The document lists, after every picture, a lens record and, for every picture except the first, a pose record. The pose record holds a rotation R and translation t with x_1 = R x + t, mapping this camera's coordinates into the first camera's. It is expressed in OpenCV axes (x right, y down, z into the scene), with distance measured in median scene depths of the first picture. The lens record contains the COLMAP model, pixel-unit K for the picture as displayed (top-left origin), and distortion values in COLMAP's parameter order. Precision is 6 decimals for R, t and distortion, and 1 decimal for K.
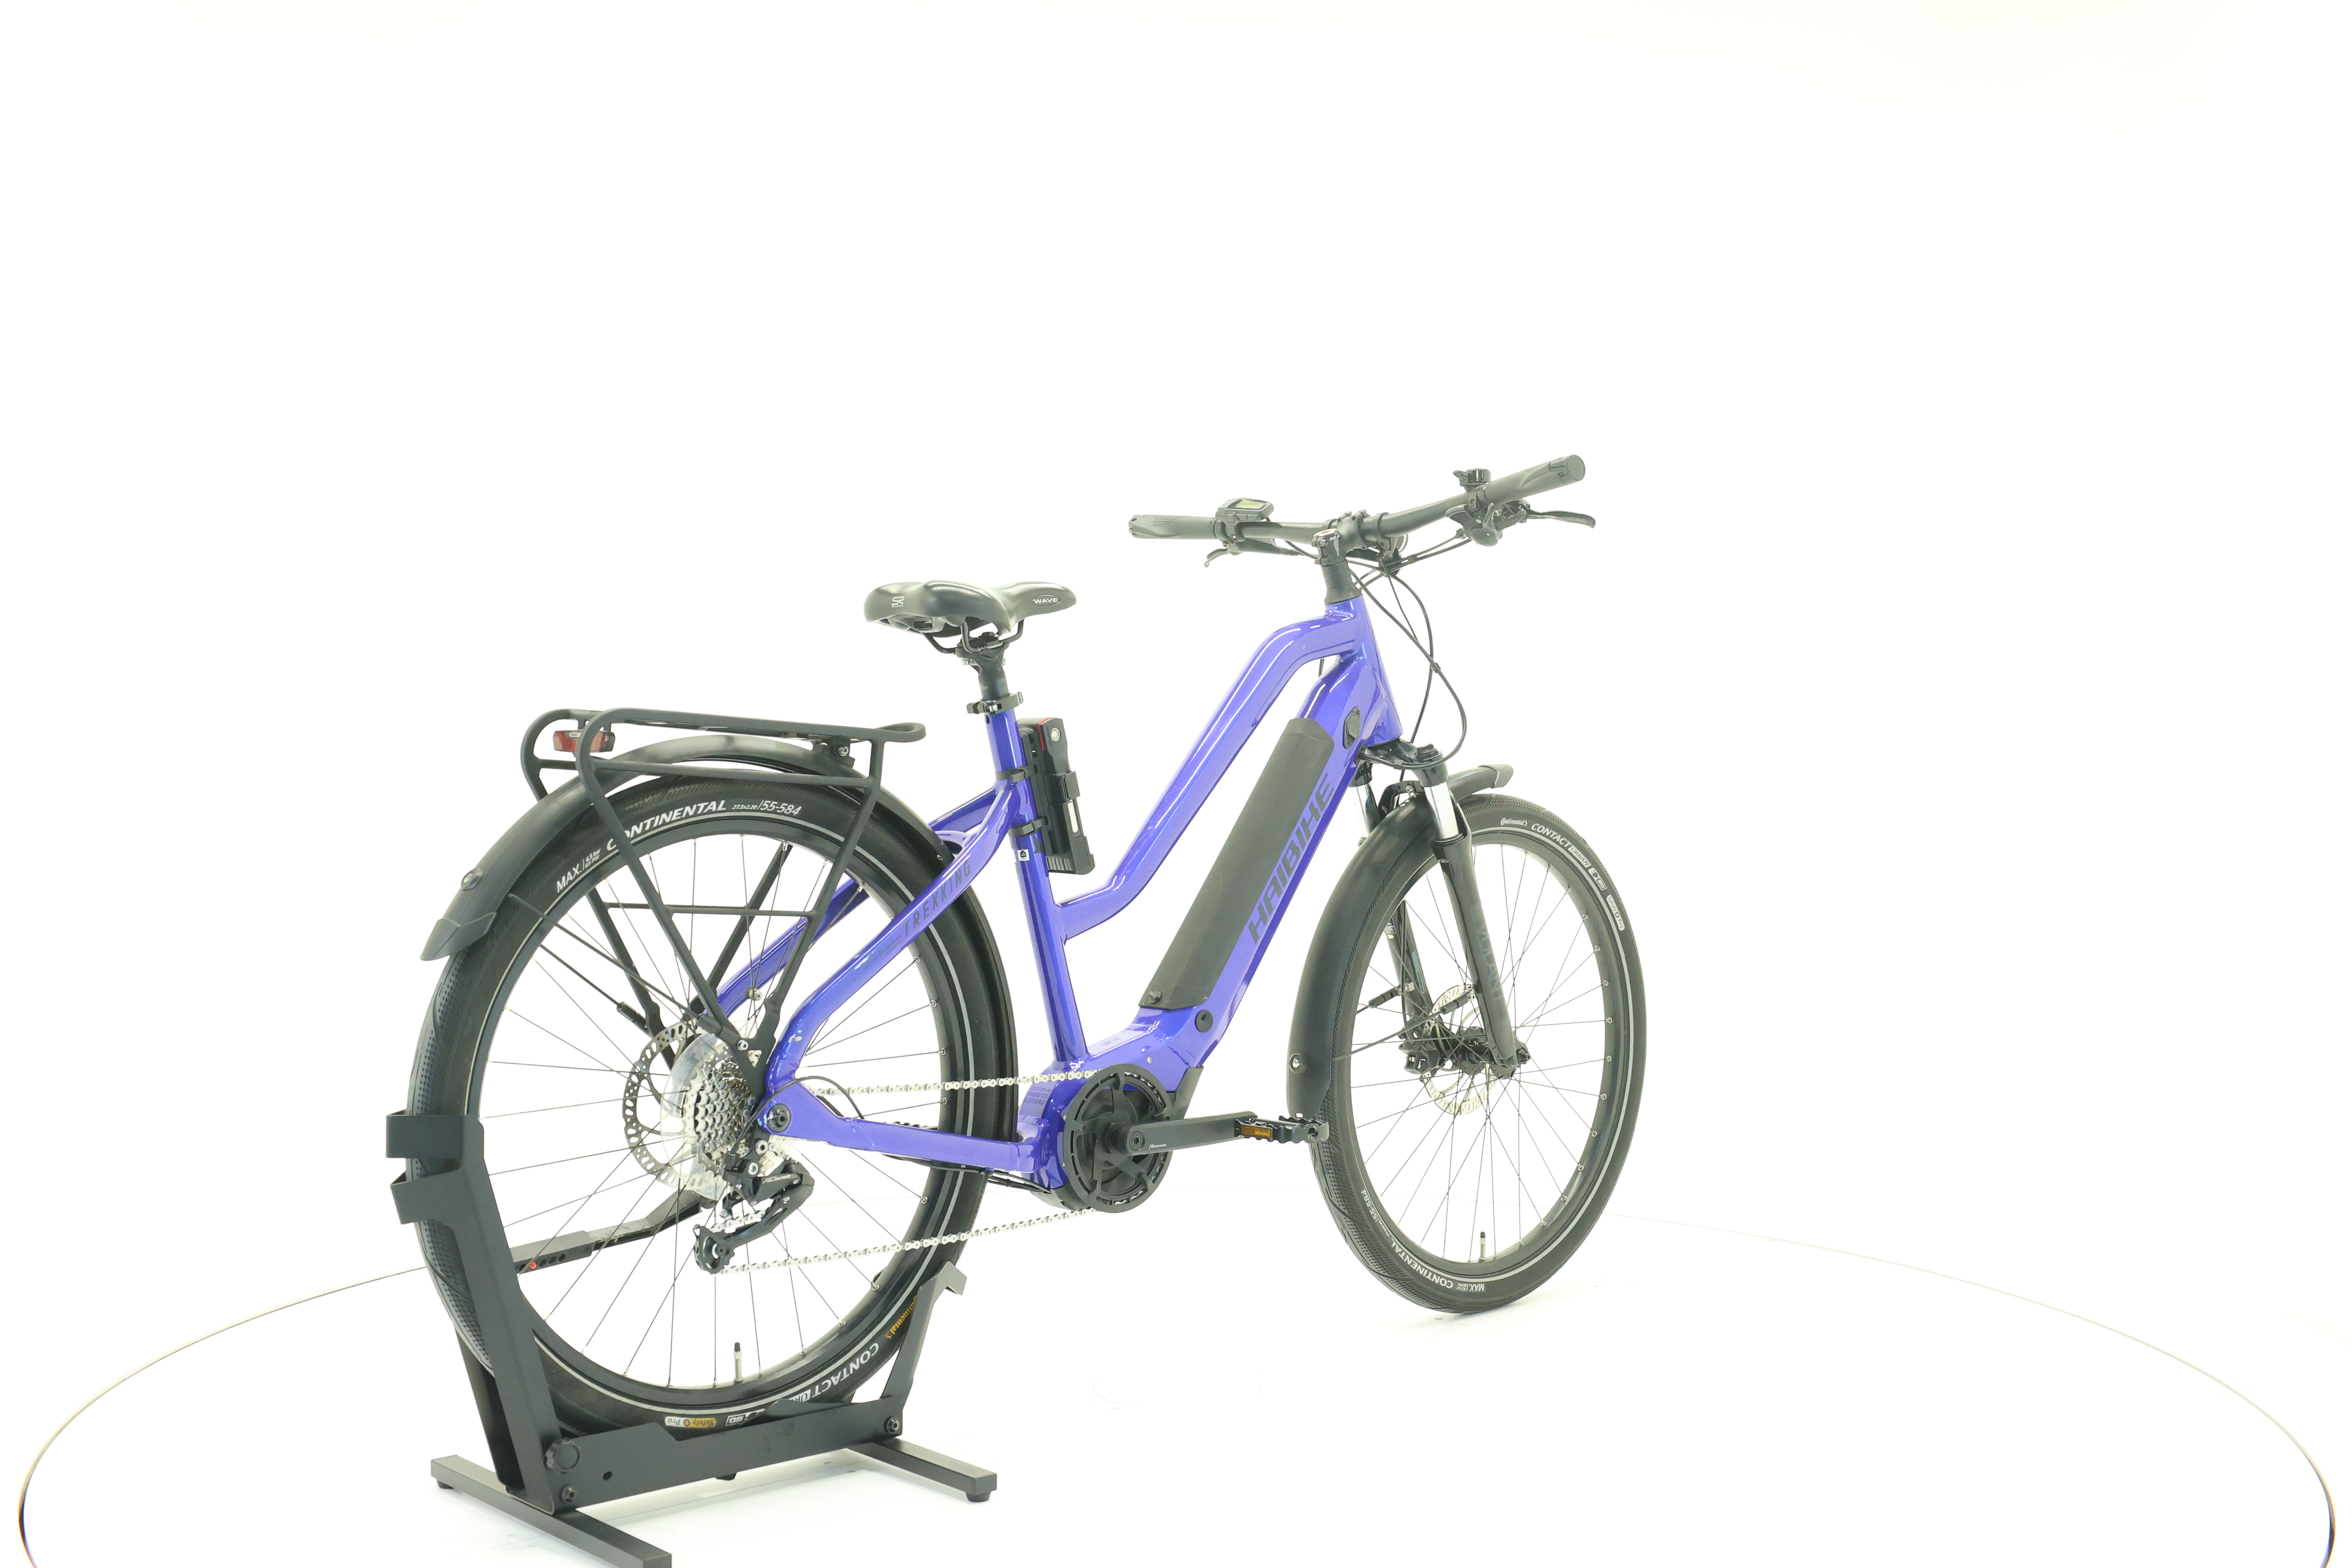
lens RADIAL K [[2501.8, 0, 1180.6], [0, 2501.8, 774.7], [0, 0, 1]] dist [-0.001424, 0.000000]
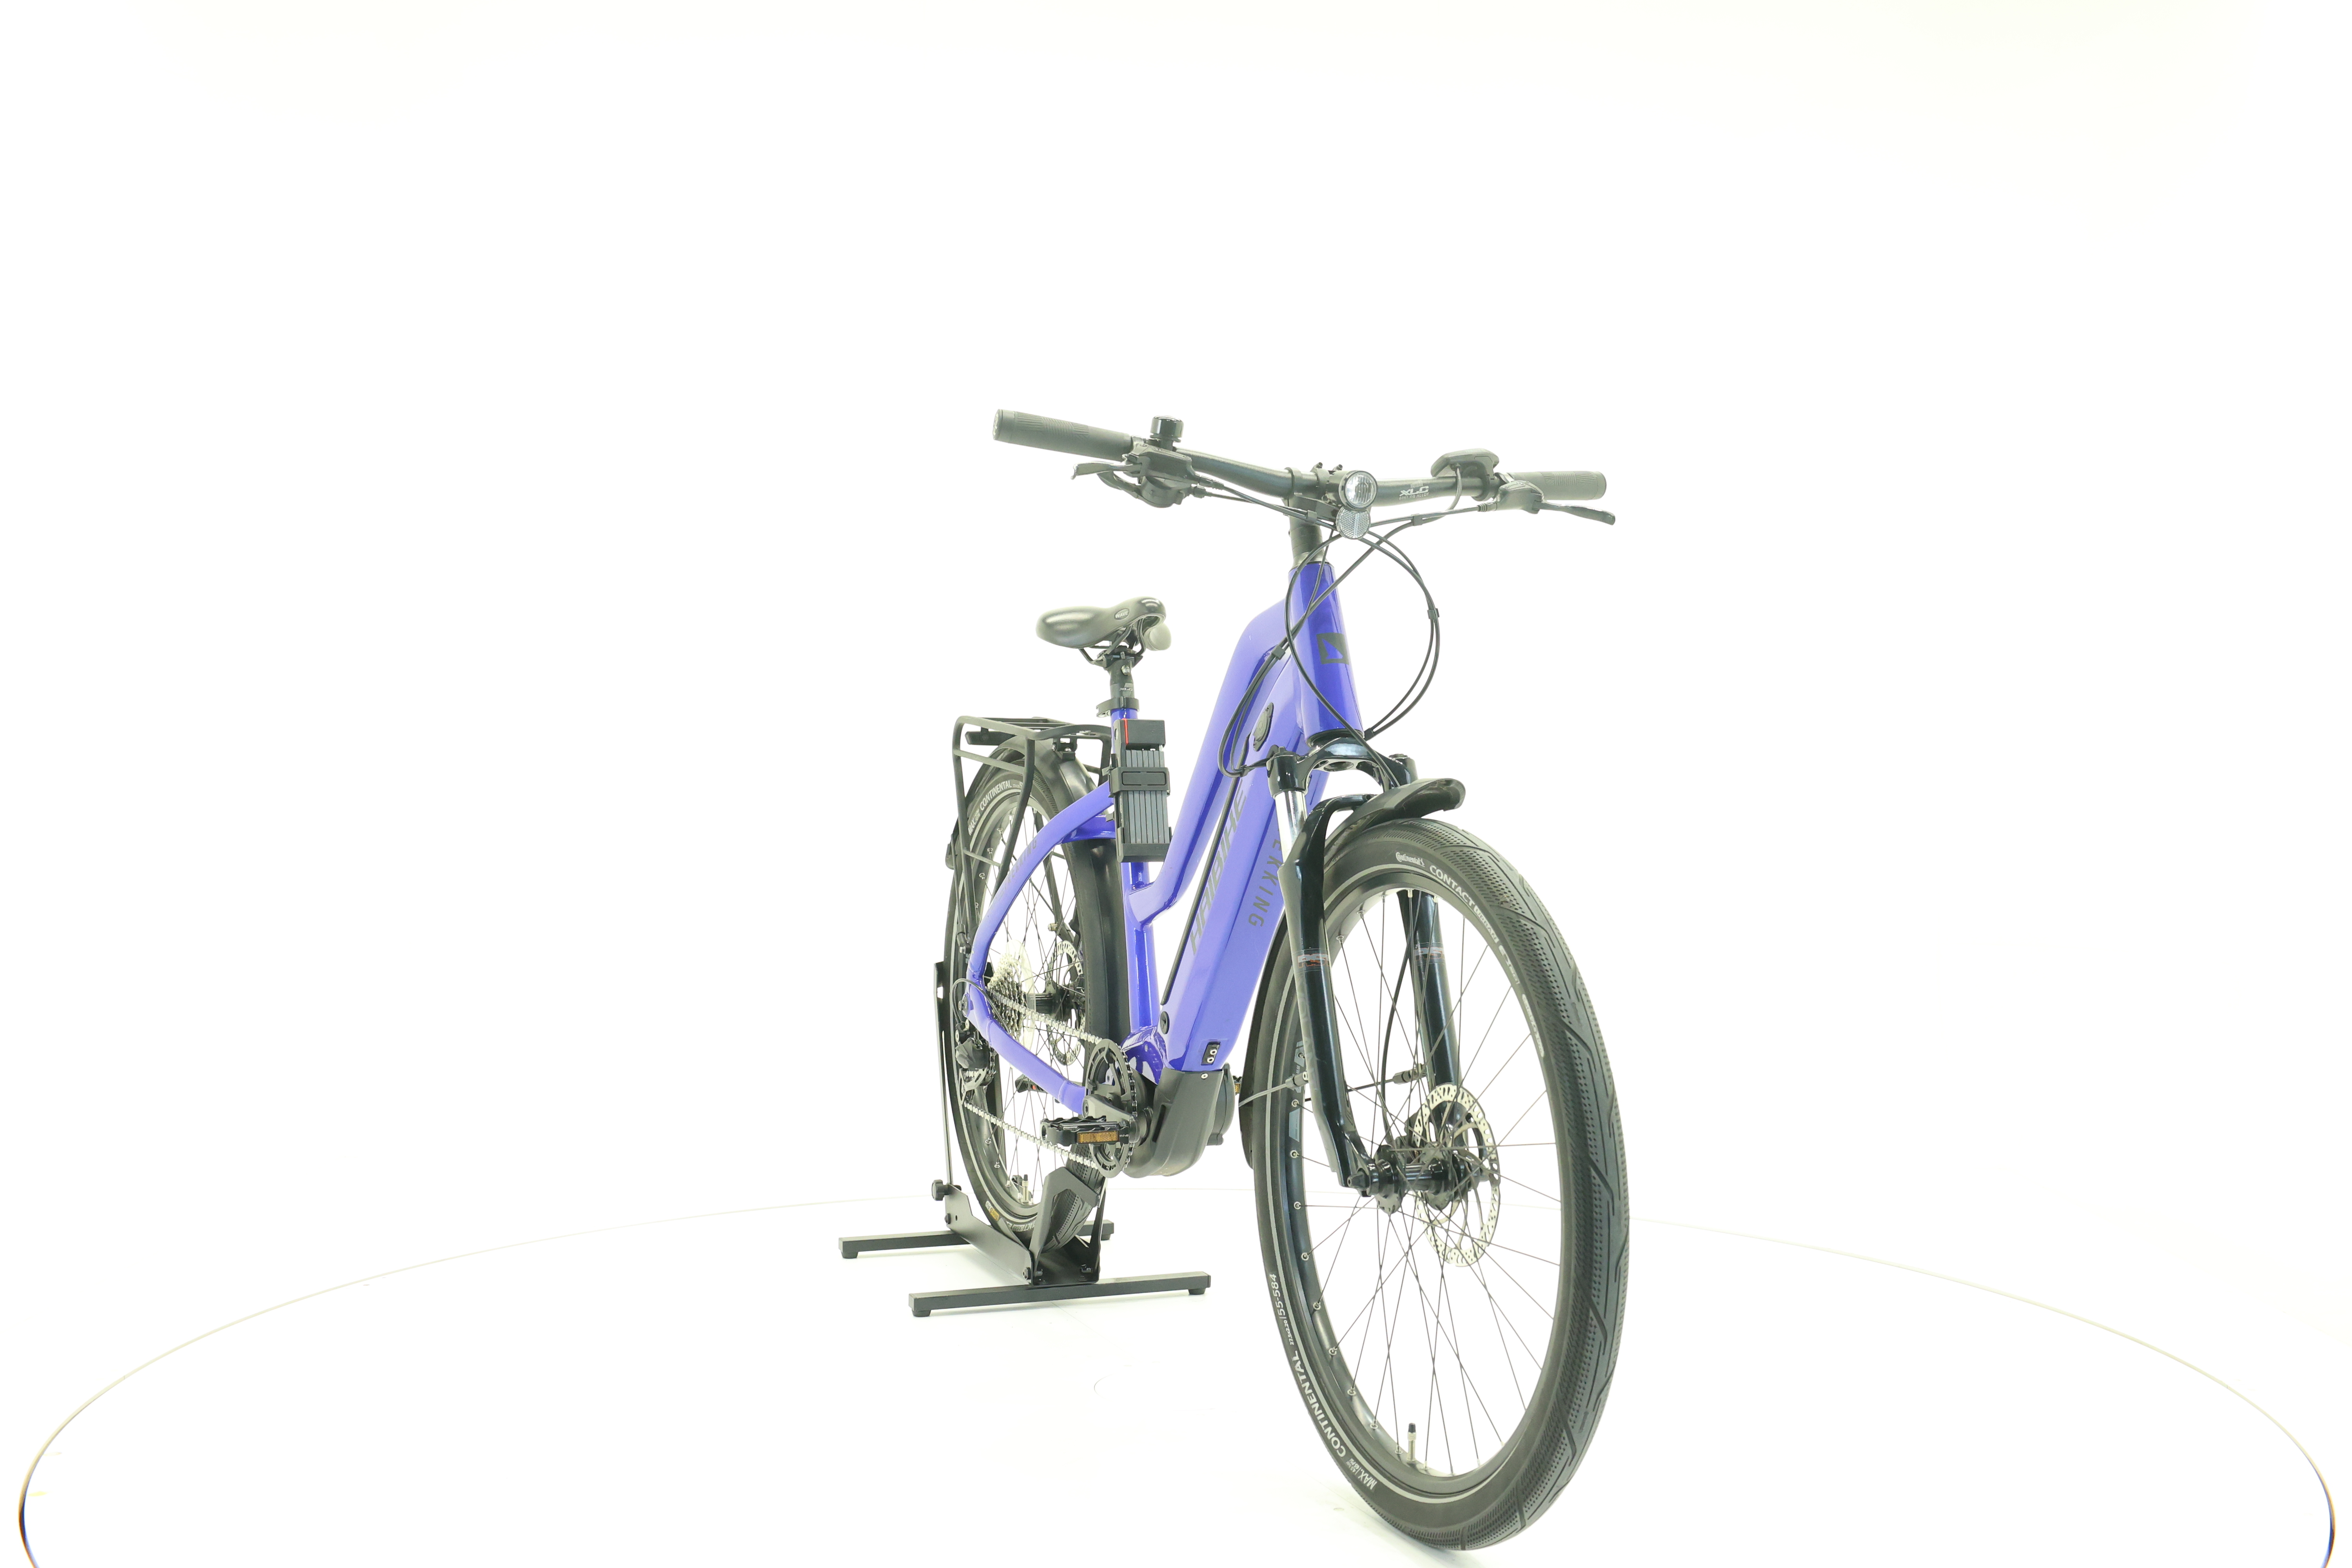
lens RADIAL K [[2501.8, 0, 1168.2], [0, 2501.8, 786.5], [0, 0, 1]] dist [-0.001424, 0.000000]
pose [[-0.364861, 0.017818, -0.930891, 0.972577], [-0.019874, 0.999440, 0.026920, -0.023102], [0.930850, 0.028323, -0.364303, 1.420139]]
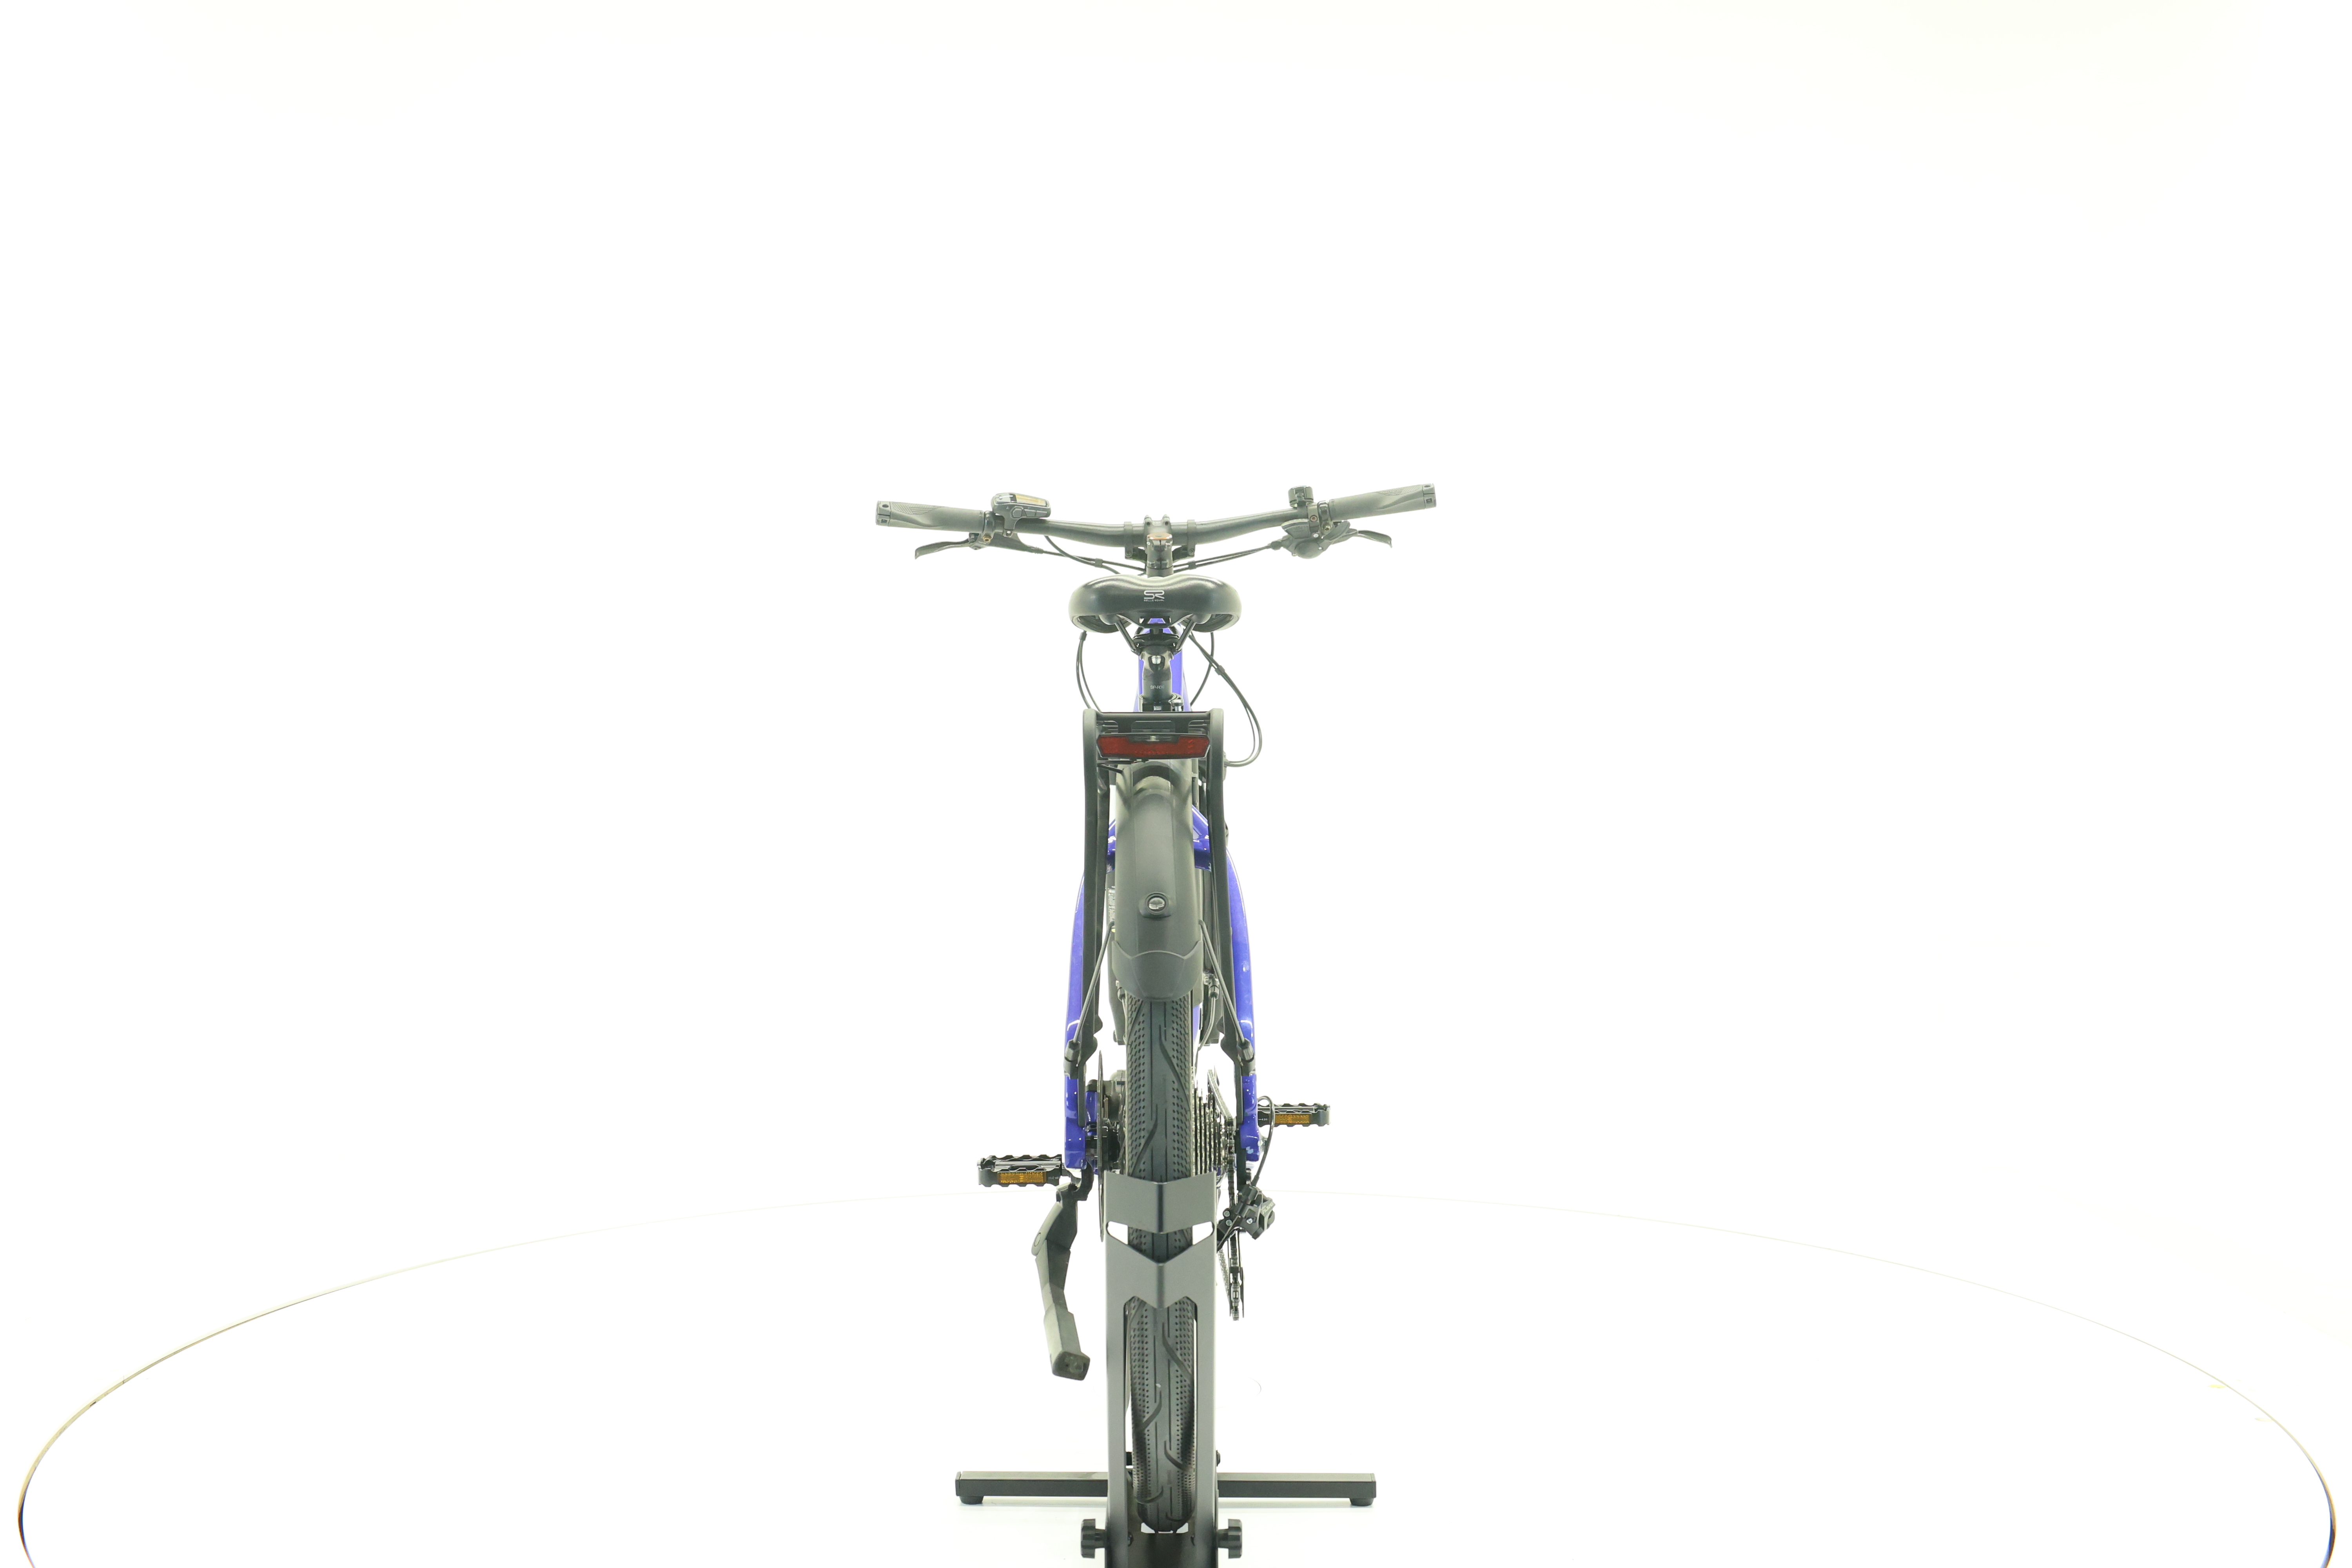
lens RADIAL K [[2501.8, 0, 1177.0], [0, 2501.8, 785.1], [0, 0, 1]] dist [-0.001424, 0.000000]
pose [[0.680545, -0.016795, 0.732514, -0.766632], [0.010432, 0.999858, 0.013233, -0.009686], [-0.732632, -0.001364, 0.680623, 0.335144]]
